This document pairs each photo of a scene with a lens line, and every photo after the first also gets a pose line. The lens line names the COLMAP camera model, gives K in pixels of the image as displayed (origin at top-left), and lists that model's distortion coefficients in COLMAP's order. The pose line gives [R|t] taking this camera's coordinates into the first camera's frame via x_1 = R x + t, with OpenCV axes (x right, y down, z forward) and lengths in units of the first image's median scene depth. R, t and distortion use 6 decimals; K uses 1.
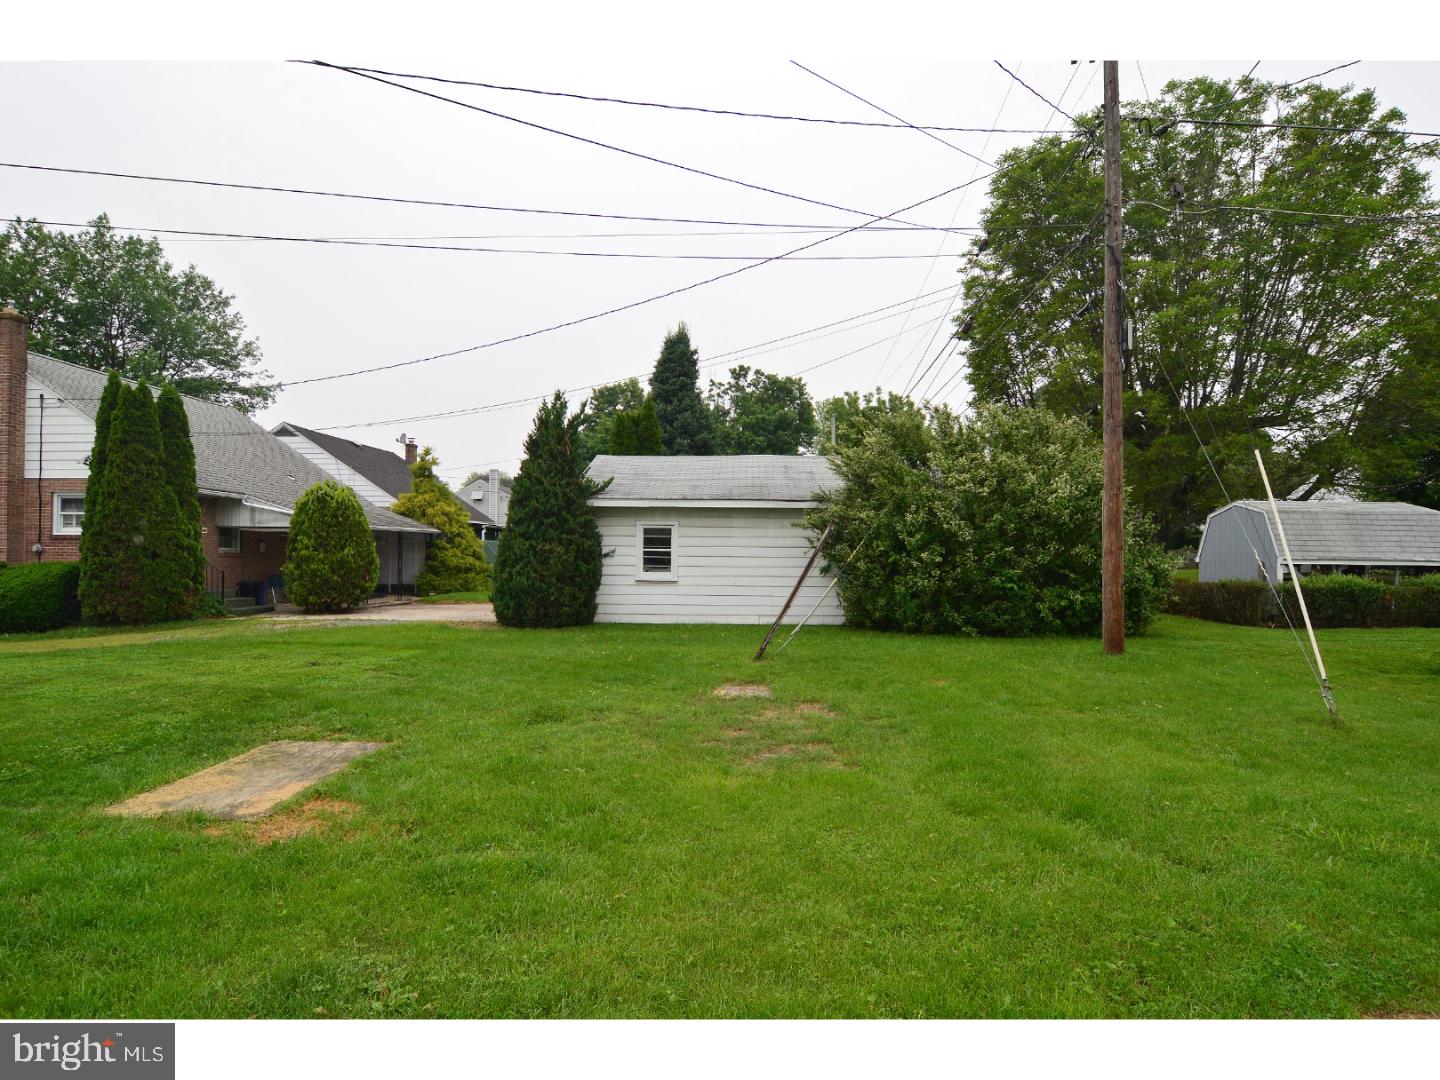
lens RADIAL K [[795.5, 0, 715.1], [0, 795.5, 544.4], [0, 0, 1]] dist [-0.002652, -0.014345]
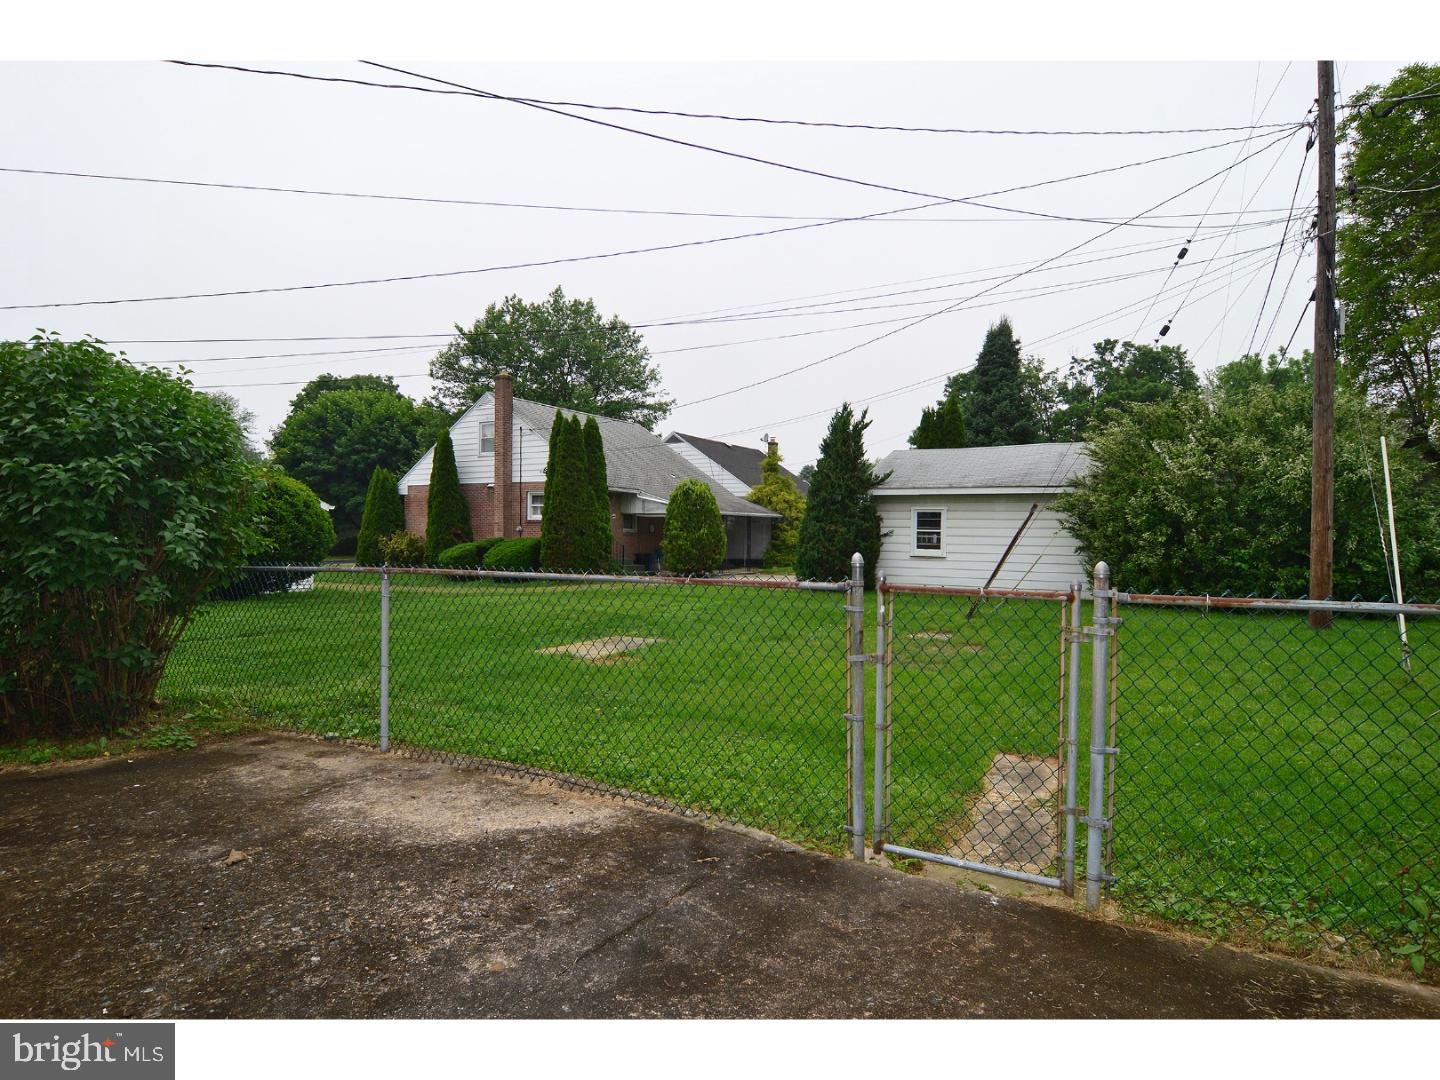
lens RADIAL K [[795.5, 0, 715.1], [0, 795.5, 544.4], [0, 0, 1]] dist [-0.002652, -0.014345]
pose [[0.887522, 0.010334, -0.460649, 0.138025], [-0.001176, 0.999796, 0.020162, 0.002908], [0.460764, -0.017352, 0.887353, -0.142361]]
